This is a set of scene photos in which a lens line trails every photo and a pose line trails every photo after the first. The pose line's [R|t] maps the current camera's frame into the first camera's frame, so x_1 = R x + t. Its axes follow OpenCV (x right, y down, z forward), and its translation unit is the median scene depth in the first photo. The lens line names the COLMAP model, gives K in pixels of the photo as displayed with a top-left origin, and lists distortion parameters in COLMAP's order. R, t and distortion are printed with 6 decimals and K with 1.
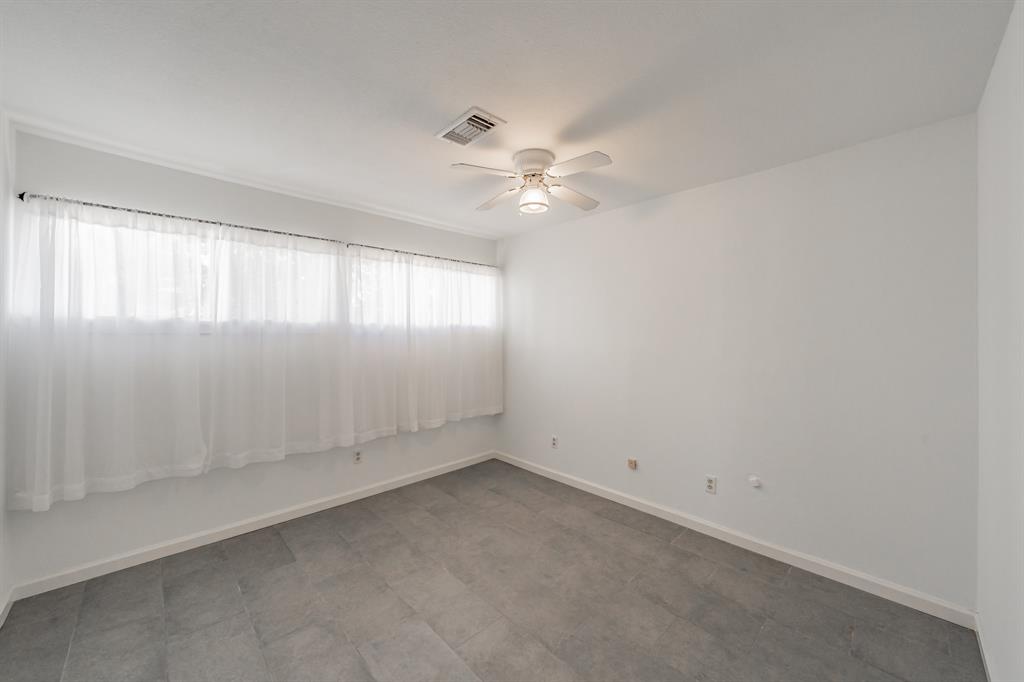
lens RADIAL K [[374.3, 0, 513.5], [0, 374.3, 337.3], [0, 0, 1]] dist [-0.000780, 0.000171]
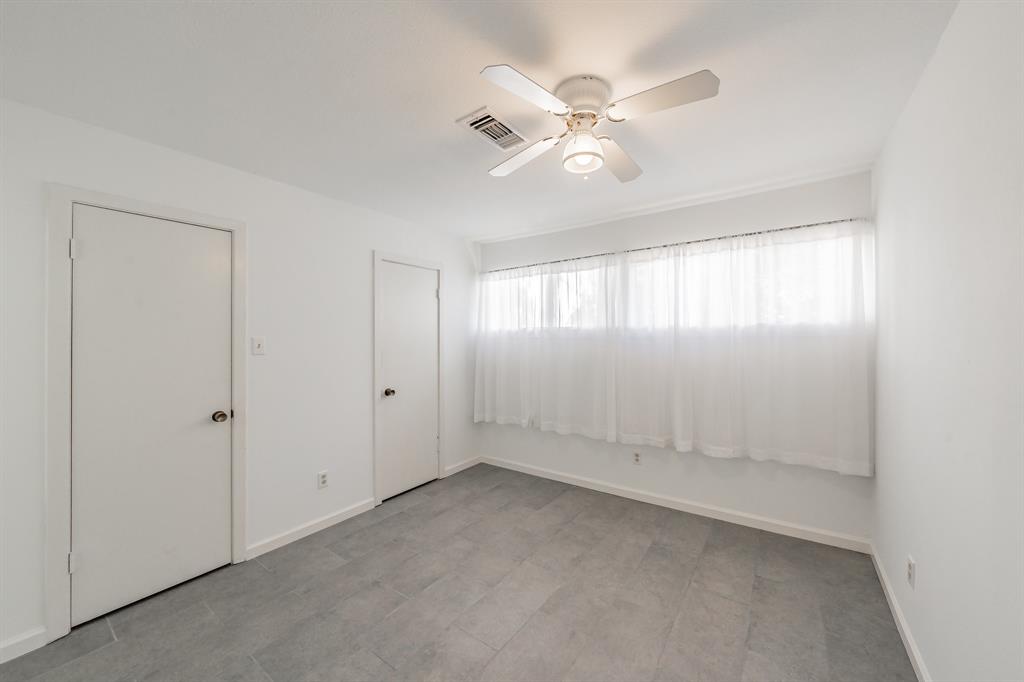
lens RADIAL K [[351.2, 0, 513.5], [0, 351.2, 338.4], [0, 0, 1]] dist [0.010679, 0.000037]
pose [[0.242440, 0.005541, -0.970151, 0.528595], [0.001513, 0.999980, 0.006089, -0.015250], [0.970165, -0.002944, 0.242427, 0.539935]]
